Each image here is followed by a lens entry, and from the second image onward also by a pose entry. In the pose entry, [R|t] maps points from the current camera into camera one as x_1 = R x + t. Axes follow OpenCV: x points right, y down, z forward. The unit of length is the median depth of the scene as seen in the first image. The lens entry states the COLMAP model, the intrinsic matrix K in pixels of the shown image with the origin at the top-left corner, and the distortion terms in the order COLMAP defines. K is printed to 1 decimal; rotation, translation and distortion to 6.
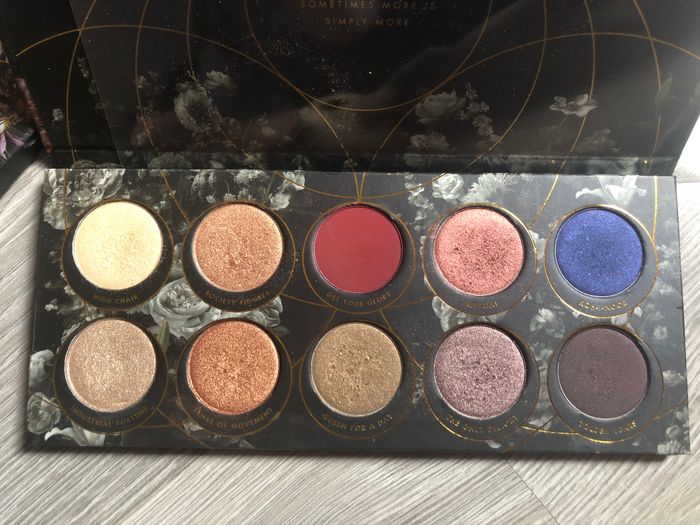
lens RADIAL K [[576.3, 0, 334.6], [0, 576.3, 271.8], [0, 0, 1]] dist [0.006939, -0.012234]
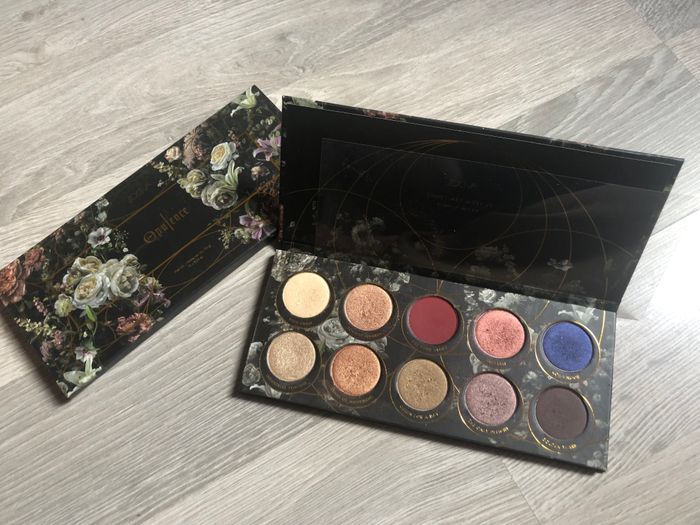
lens RADIAL K [[576.3, 0, 346.1], [0, 576.3, 262.7], [0, 0, 1]] dist [0.006939, -0.012234]
pose [[0.980962, 0.170206, -0.093505, -0.090158], [-0.186159, 0.961280, -0.203188, 0.209742], [0.055301, 0.216726, 0.974665, -0.841779]]
